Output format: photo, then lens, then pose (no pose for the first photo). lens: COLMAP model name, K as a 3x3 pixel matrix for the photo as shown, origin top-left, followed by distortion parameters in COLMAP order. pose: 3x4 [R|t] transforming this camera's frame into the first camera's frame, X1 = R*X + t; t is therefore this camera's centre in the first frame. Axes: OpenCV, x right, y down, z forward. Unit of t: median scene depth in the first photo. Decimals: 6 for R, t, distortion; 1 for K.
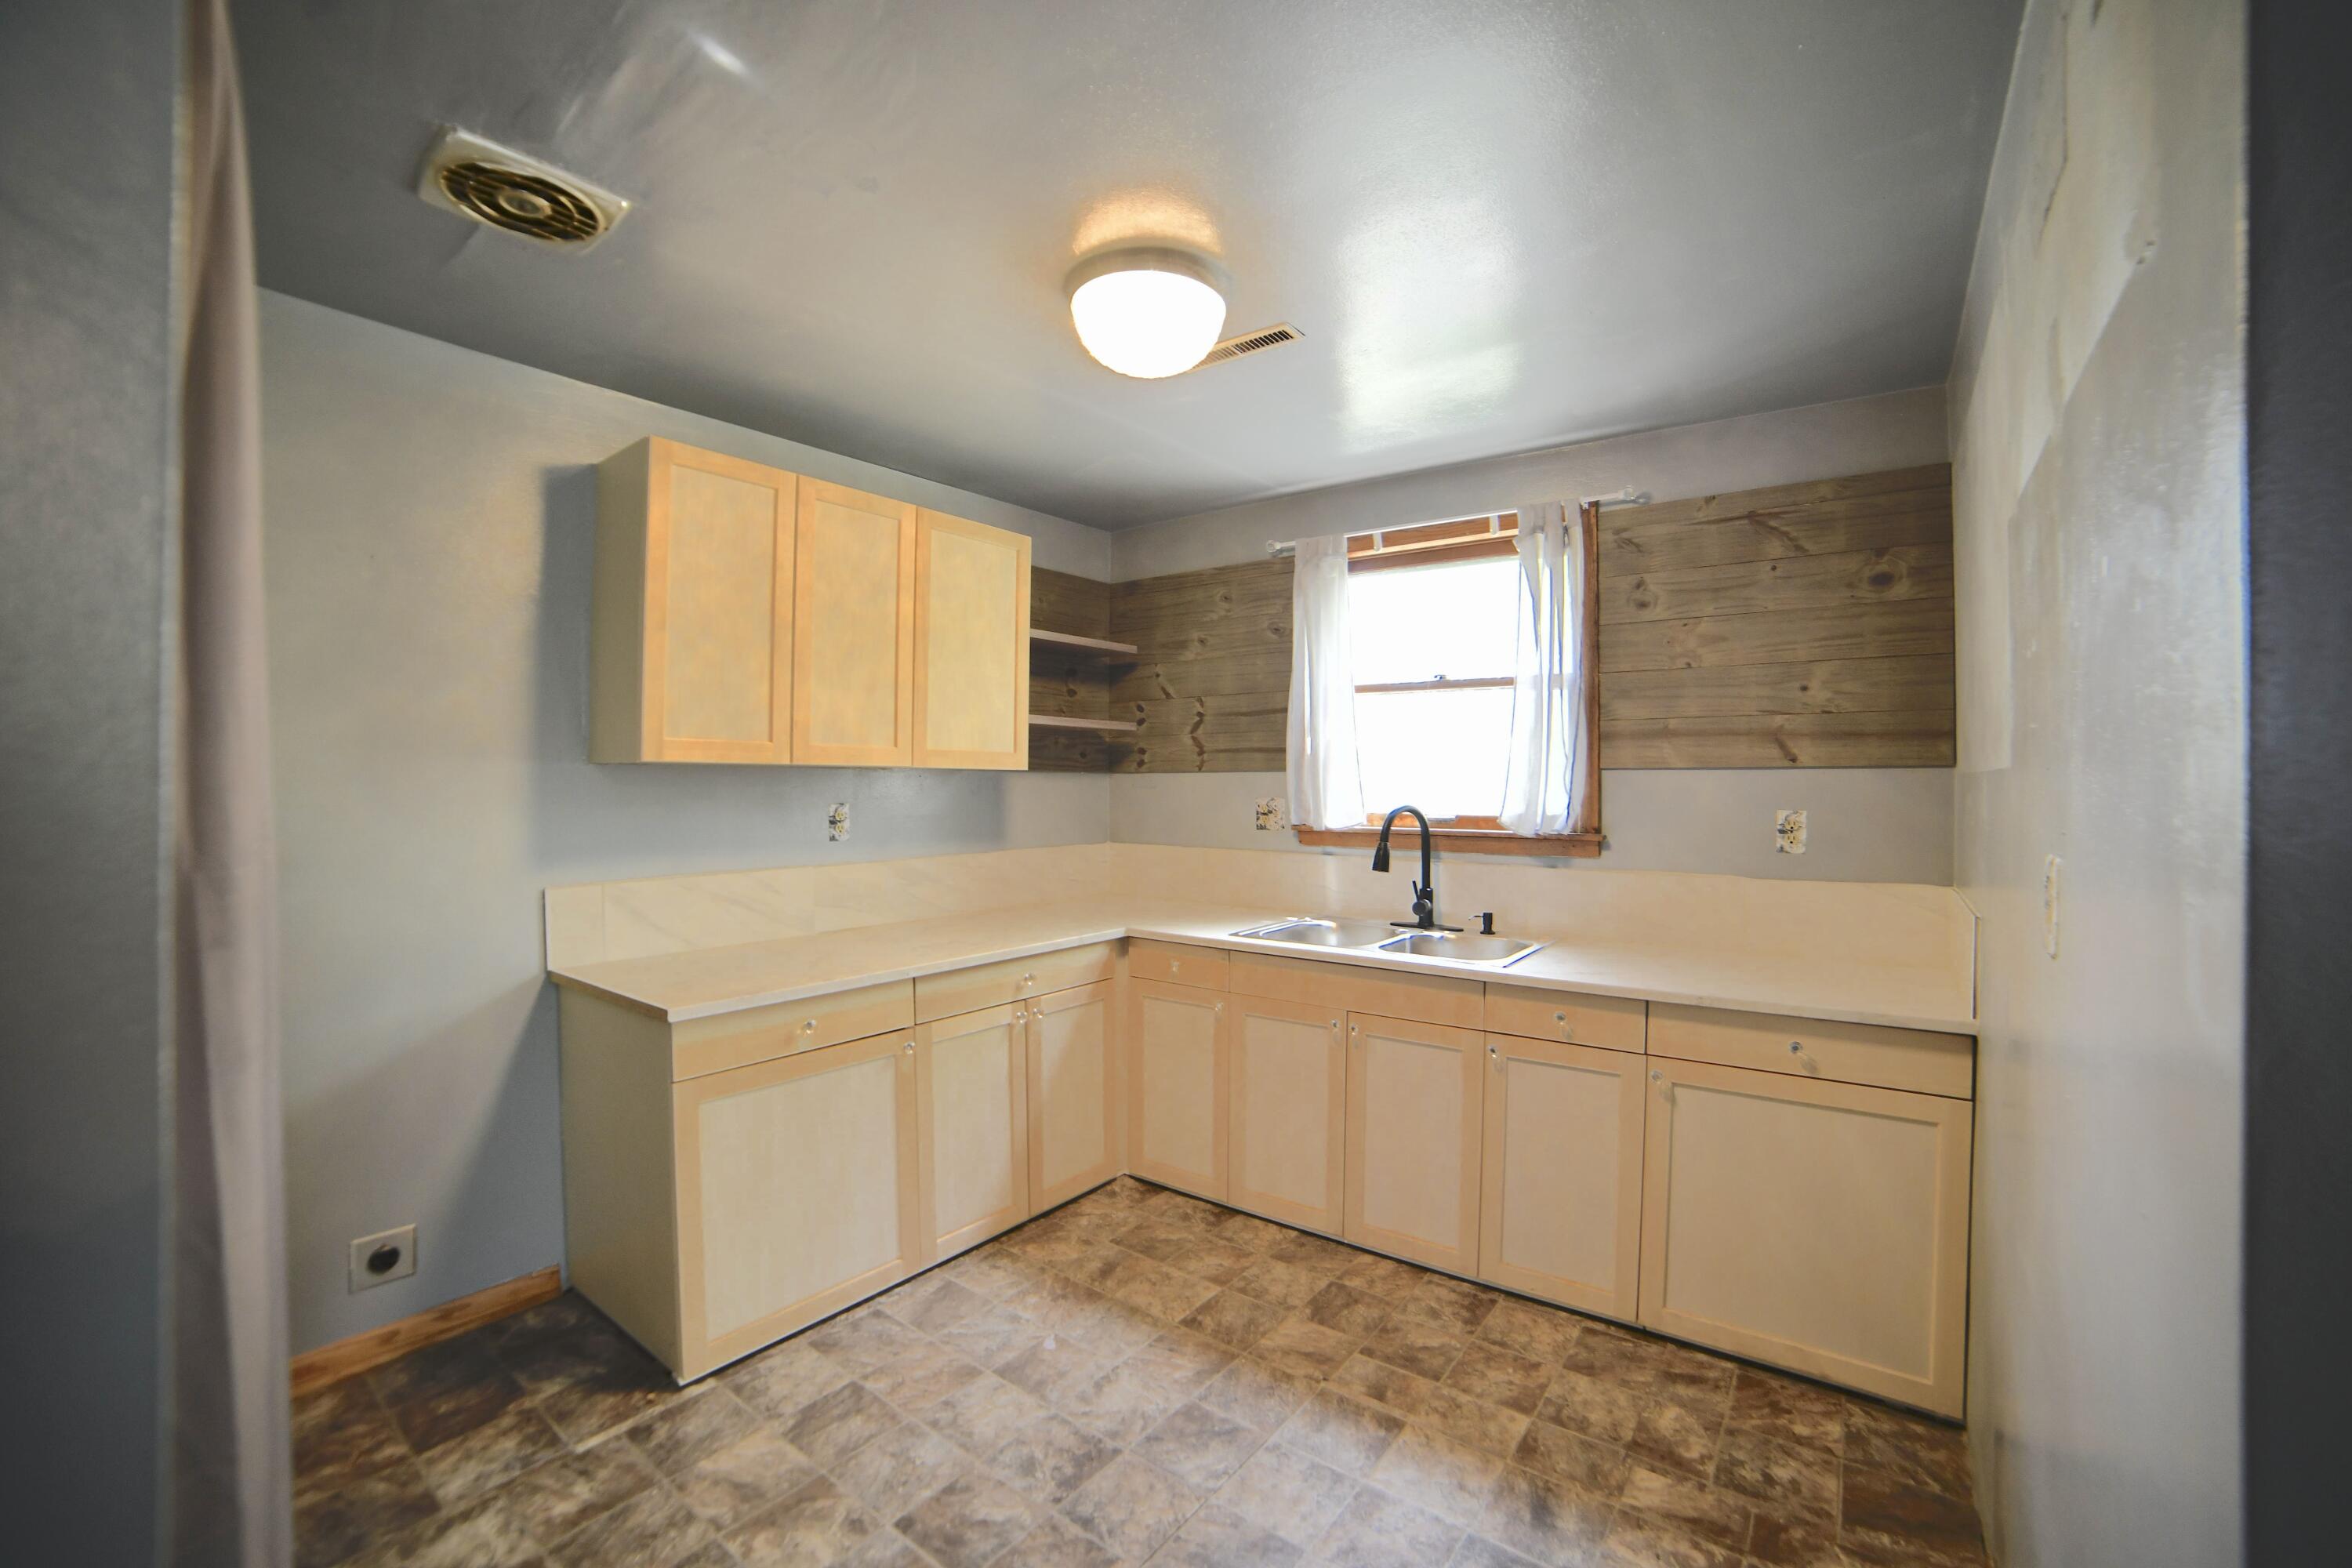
lens RADIAL K [[969.2, 0, 1187.3], [0, 969.2, 773.8], [0, 0, 1]] dist [-0.096699, 0.034779]
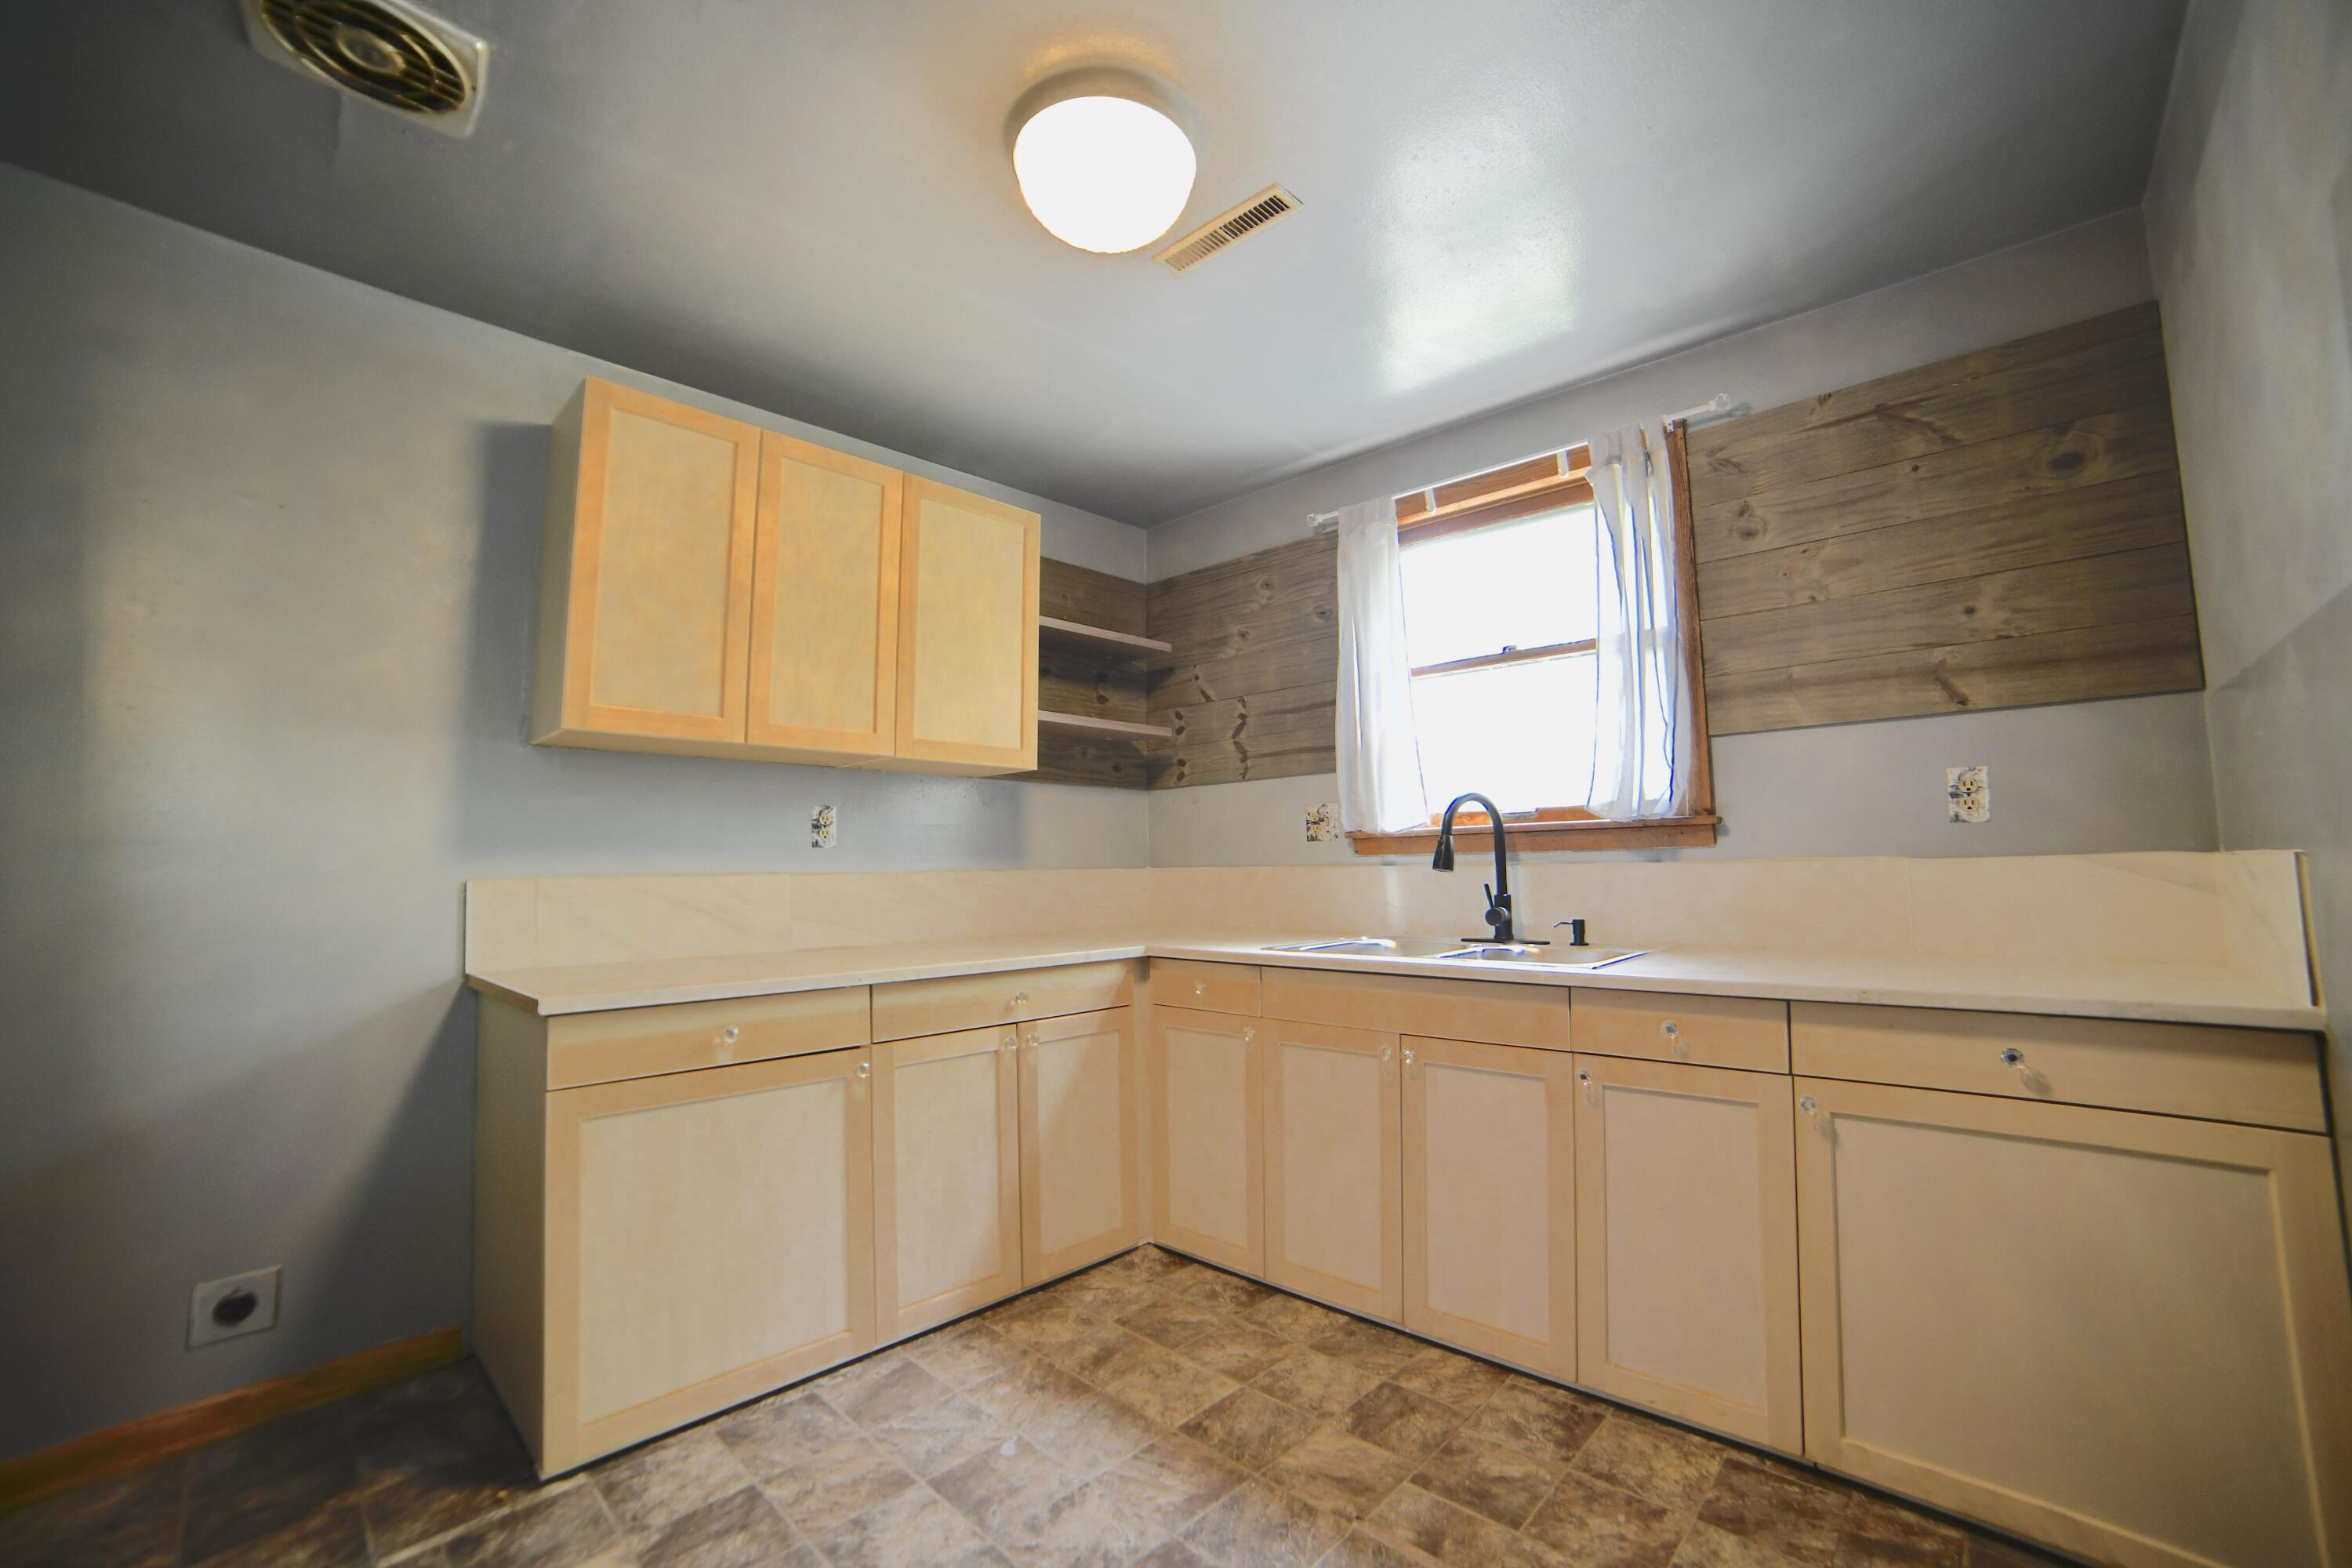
lens RADIAL K [[969.2, 0, 1187.3], [0, 969.2, 773.8], [0, 0, 1]] dist [-0.096699, 0.034779]
pose [[0.993943, -0.025878, -0.106803, 0.087588], [0.016683, 0.996146, -0.086109, 0.103791], [0.108620, 0.083806, 0.990544, 0.181163]]
